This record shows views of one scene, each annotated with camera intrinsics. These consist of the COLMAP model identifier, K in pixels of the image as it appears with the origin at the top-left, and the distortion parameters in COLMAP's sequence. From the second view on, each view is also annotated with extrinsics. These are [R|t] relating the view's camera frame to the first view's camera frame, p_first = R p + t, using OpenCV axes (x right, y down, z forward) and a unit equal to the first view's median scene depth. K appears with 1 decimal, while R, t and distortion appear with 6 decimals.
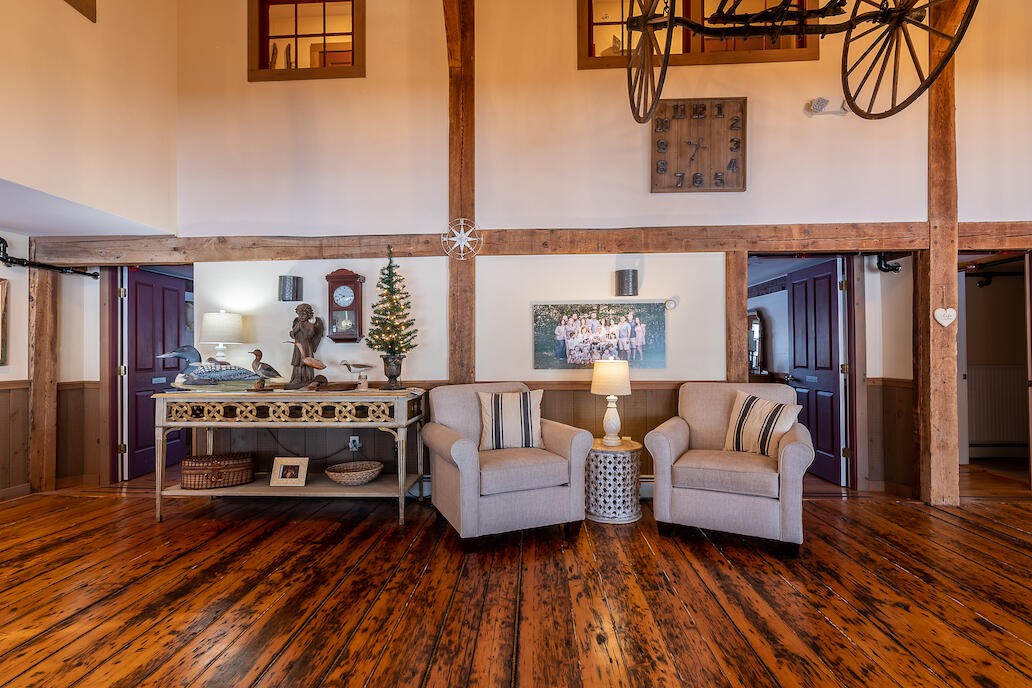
lens RADIAL K [[510.8, 0, 508.2], [0, 510.8, 341.6], [0, 0, 1]] dist [-0.000334, 0.001831]
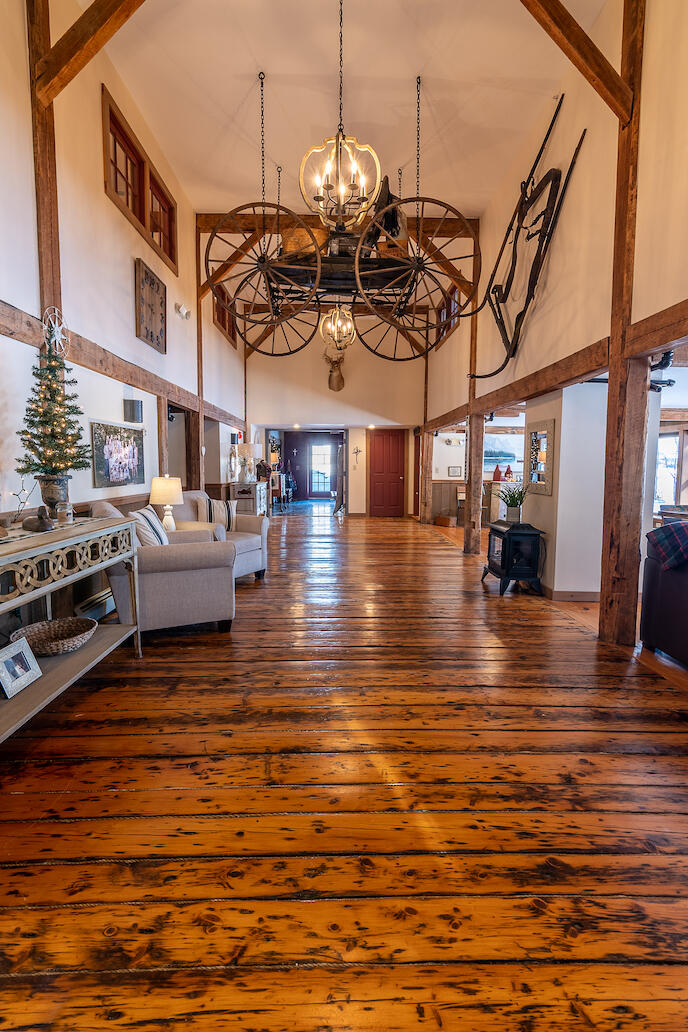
lens RADIAL K [[510.8, 0, 346.2], [0, 510.8, 510.9], [0, 0, 1]] dist [-0.000334, 0.001831]
pose [[-0.080363, -0.084453, 0.993181, -1.391703], [-0.020756, 0.996330, 0.083041, 0.007246], [-0.996550, -0.013941, -0.081821, 0.853776]]
